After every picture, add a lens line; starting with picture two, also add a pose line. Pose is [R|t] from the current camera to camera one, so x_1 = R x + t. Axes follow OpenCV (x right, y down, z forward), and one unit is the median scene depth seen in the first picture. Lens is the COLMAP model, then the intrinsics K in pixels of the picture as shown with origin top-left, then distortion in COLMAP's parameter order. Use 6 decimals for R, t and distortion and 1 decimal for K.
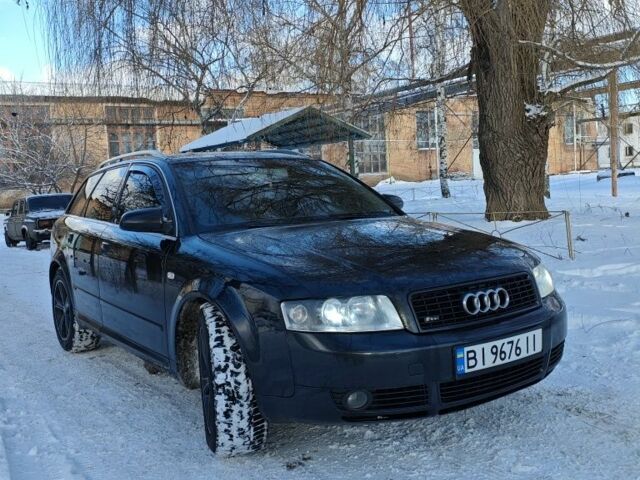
lens RADIAL K [[654.6, 0, 320.0], [0, 654.6, 240.0], [0, 0, 1]] dist [0.130332, -0.357320]
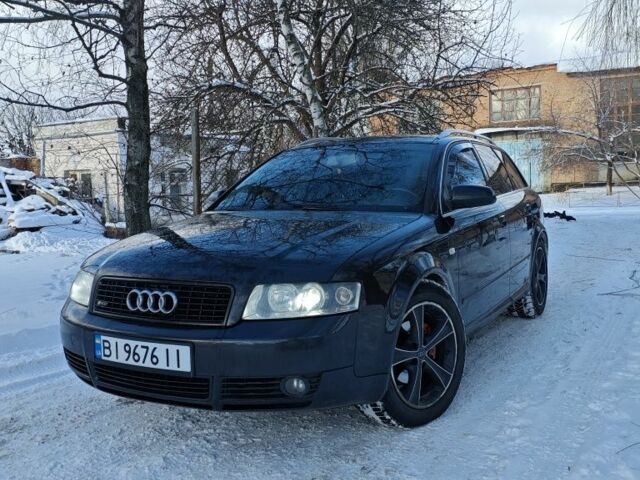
lens RADIAL K [[642.1, 0, 346.8], [0, 642.1, 249.1], [0, 0, 1]] dist [0.094956, -0.151420]
pose [[0.450937, 0.122771, -0.884072, 1.264312], [-0.076888, 0.992156, 0.098562, -0.105390], [0.889238, 0.023529, 0.456840, 0.841653]]
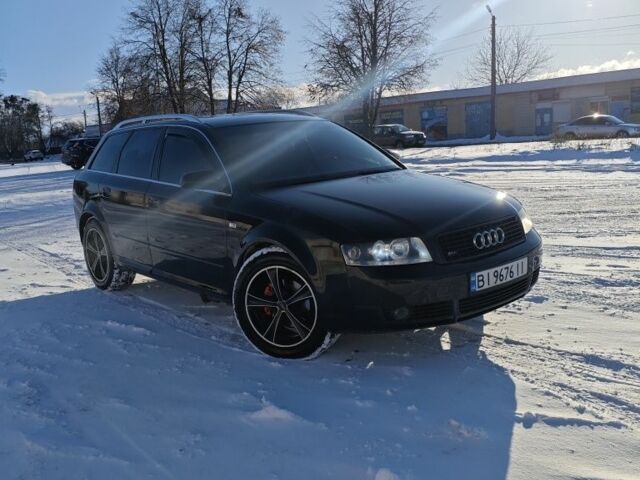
lens RADIAL K [[642.1, 0, 346.8], [0, 642.1, 249.1], [0, 0, 1]] dist [0.094956, -0.151420]
pose [[0.993508, -0.035089, 0.108215, -0.183293], [0.023601, 0.994121, 0.105675, -0.032151], [-0.111287, -0.102435, 0.988495, -0.274705]]
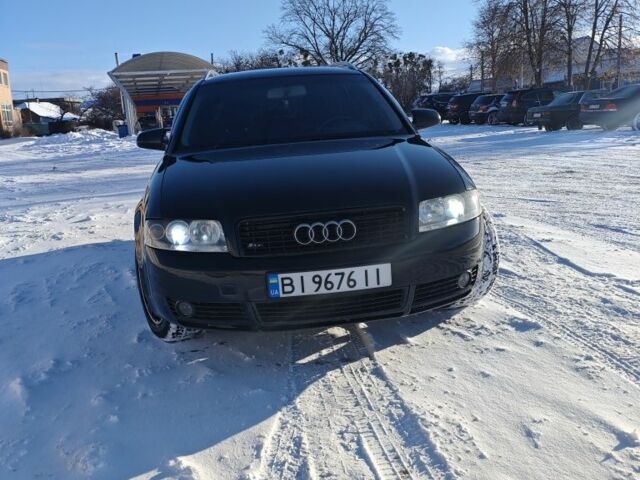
lens RADIAL K [[654.6, 0, 320.0], [0, 654.6, 240.0], [0, 0, 1]] dist [0.130332, -0.357320]
pose [[0.881545, 0.079204, -0.465409, 0.743188], [-0.008431, 0.988310, 0.152223, -0.052228], [0.472026, -0.130267, 0.871907, 0.108891]]
